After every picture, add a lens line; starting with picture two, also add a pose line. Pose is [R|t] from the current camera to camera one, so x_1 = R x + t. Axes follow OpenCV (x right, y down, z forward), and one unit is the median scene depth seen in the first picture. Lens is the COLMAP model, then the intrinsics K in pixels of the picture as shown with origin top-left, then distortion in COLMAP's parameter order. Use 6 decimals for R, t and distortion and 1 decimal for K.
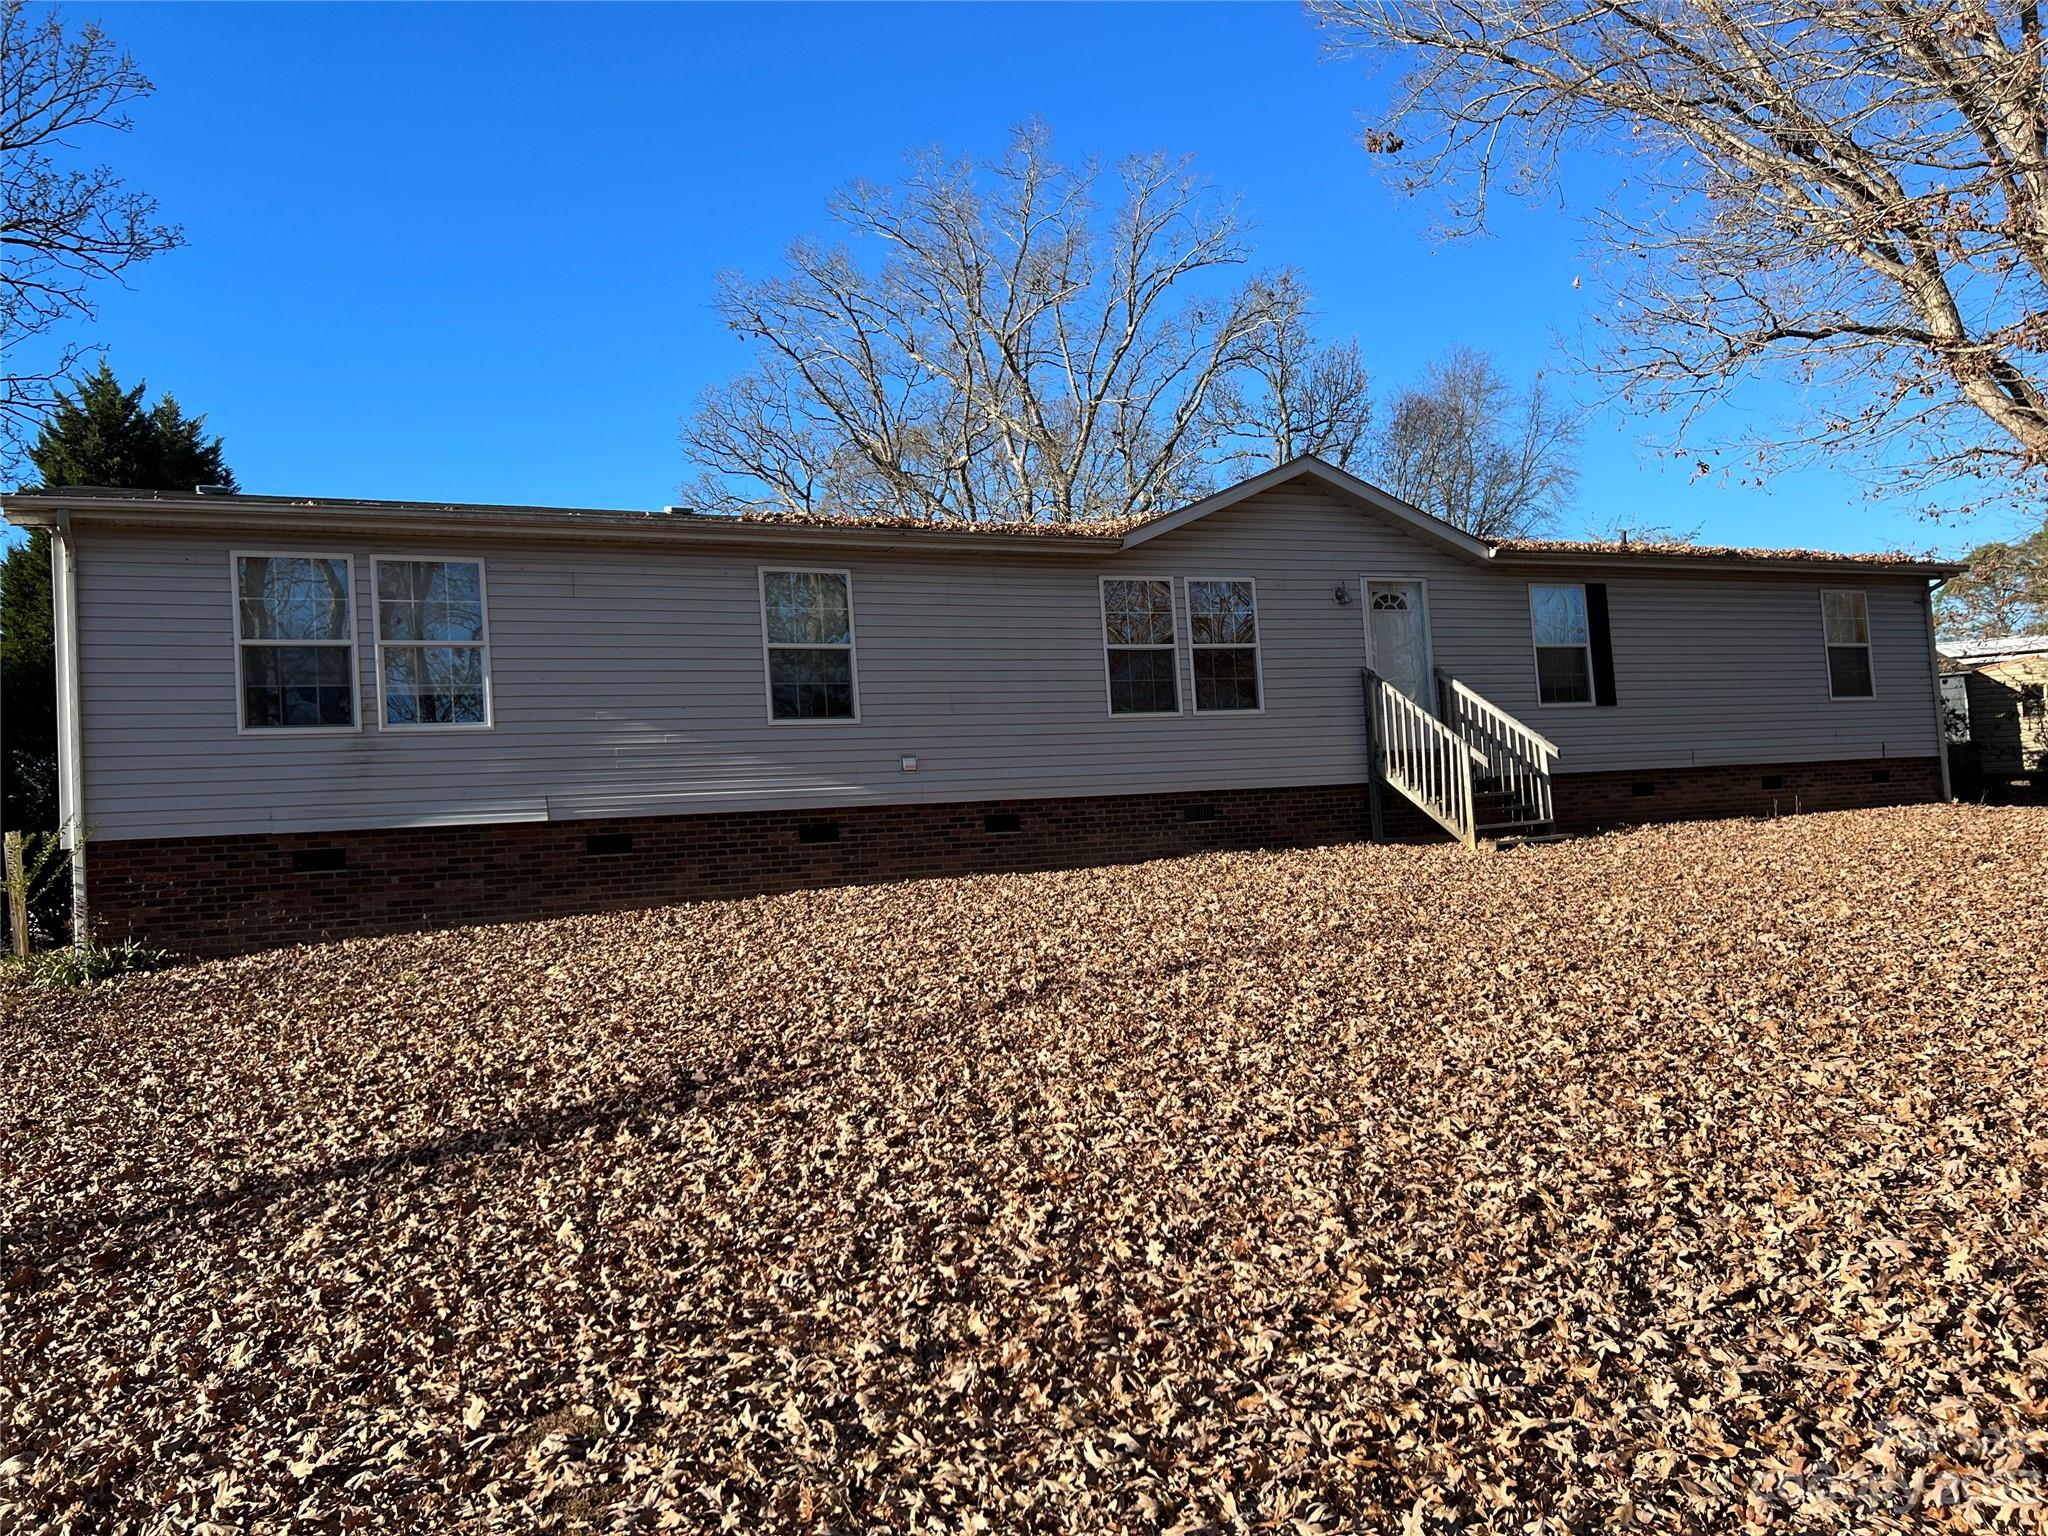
lens RADIAL K [[1547.1, 0, 1019.5], [0, 1547.1, 770.8], [0, 0, 1]] dist [0.040623, -0.031511]
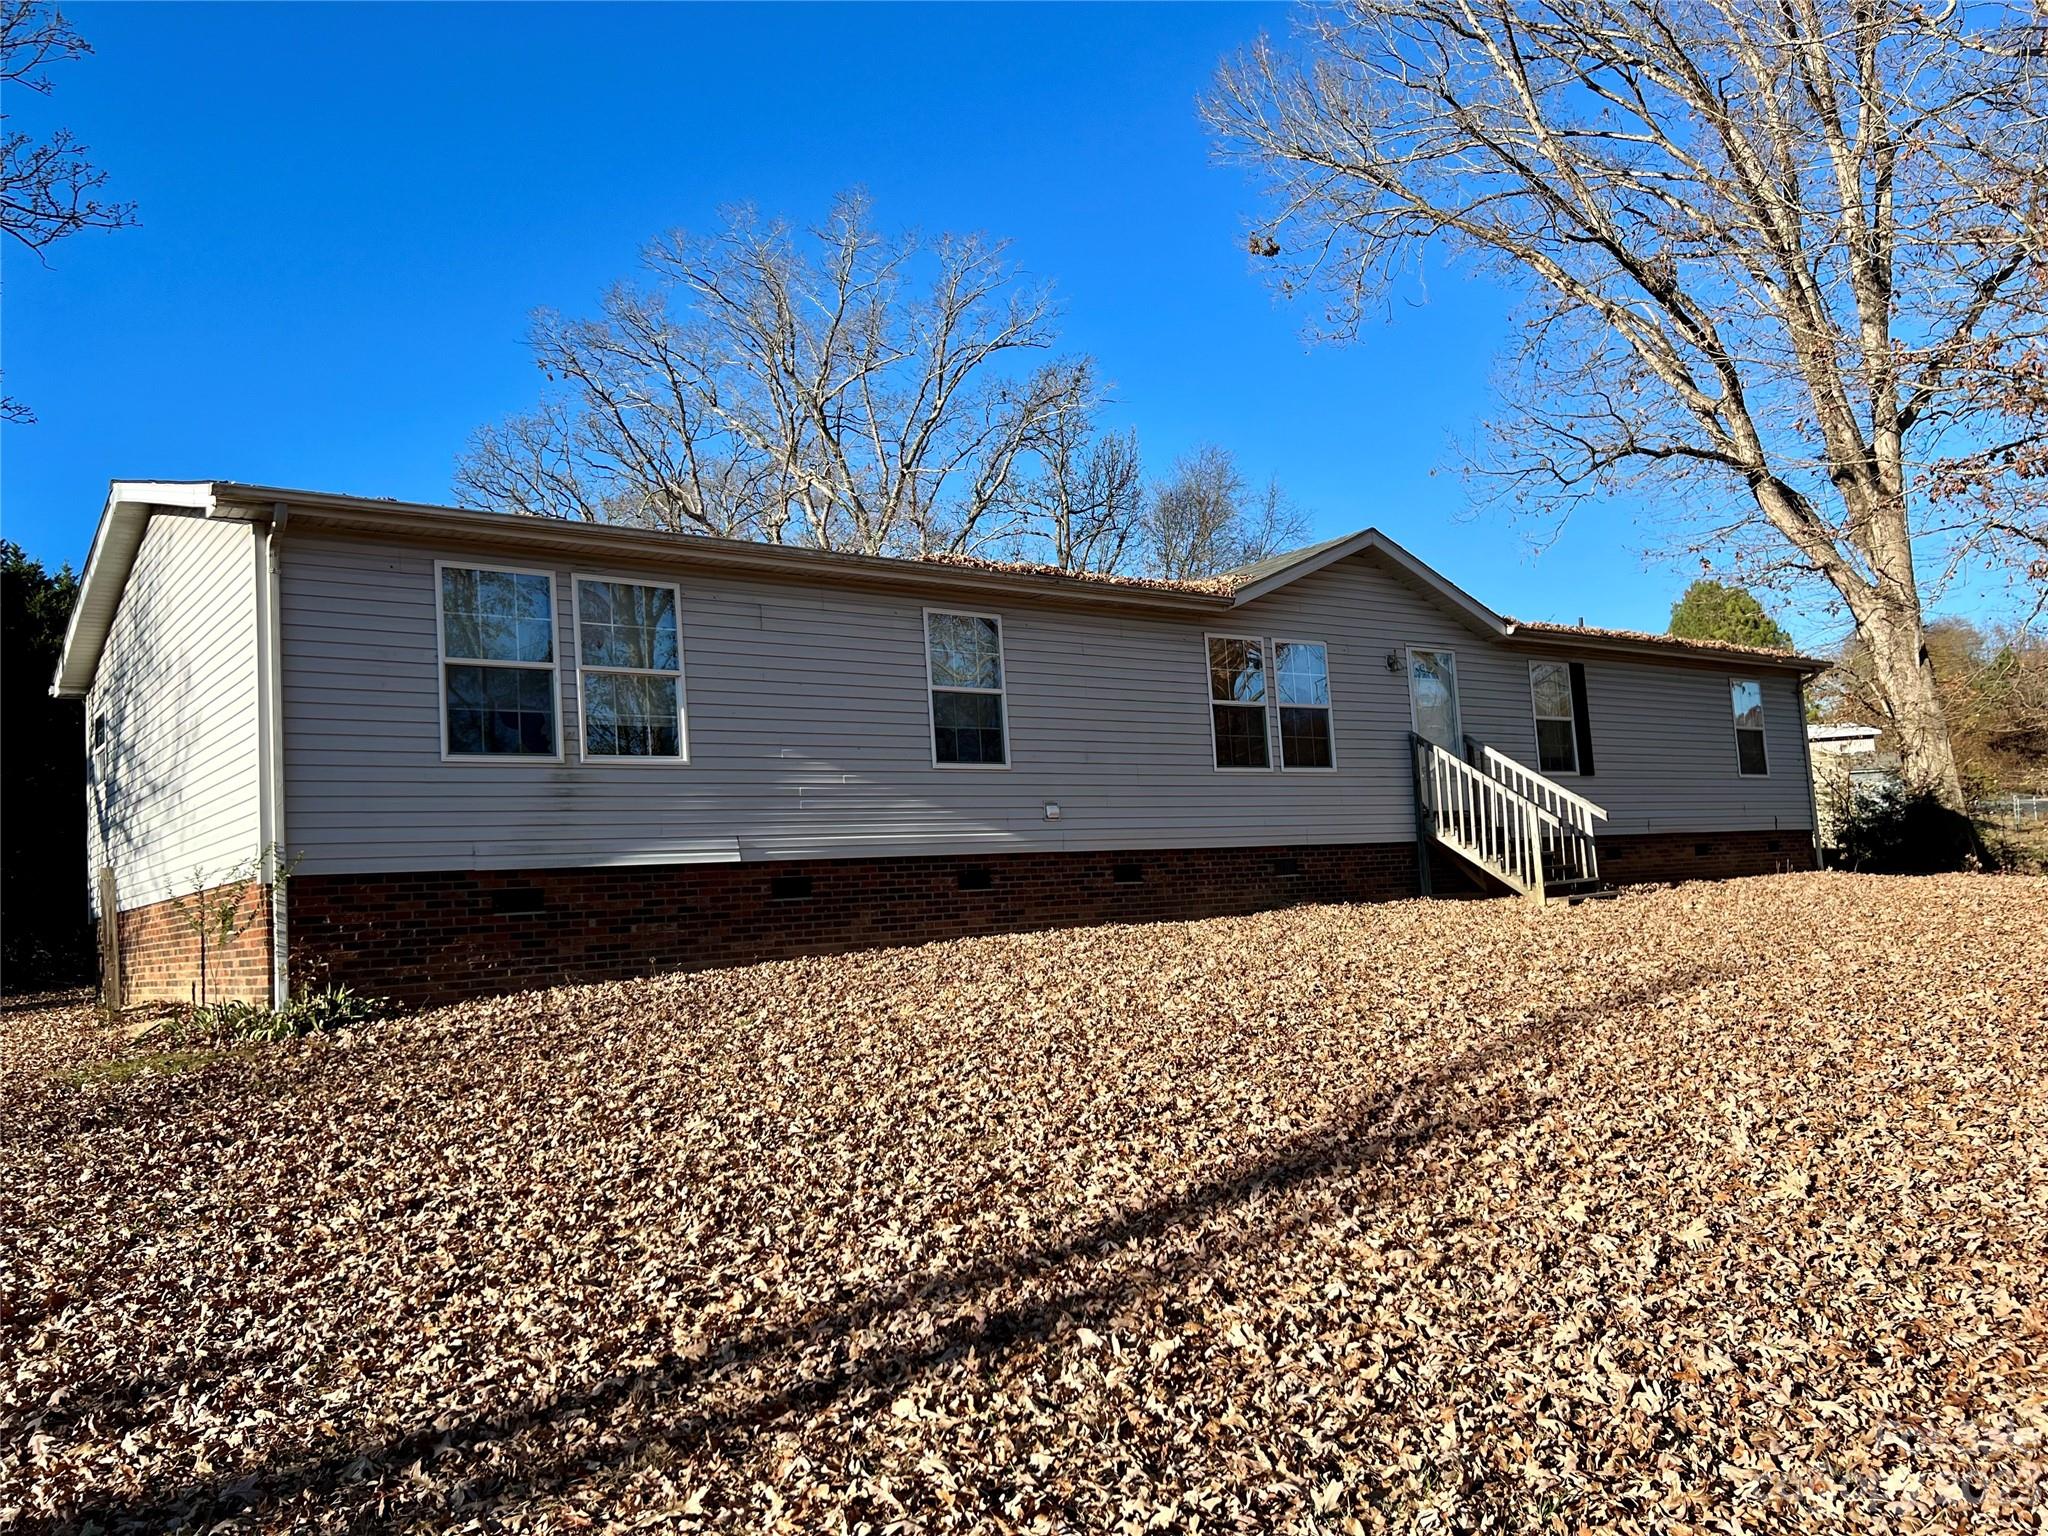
lens RADIAL K [[1547.1, 0, 1021.3], [0, 1547.1, 778.8], [0, 0, 1]] dist [0.040623, -0.031511]
pose [[0.976329, 0.024962, 0.214847, -0.281785], [-0.015830, 0.998901, -0.044121, 0.016973], [-0.215713, 0.039676, 0.975651, 0.030855]]
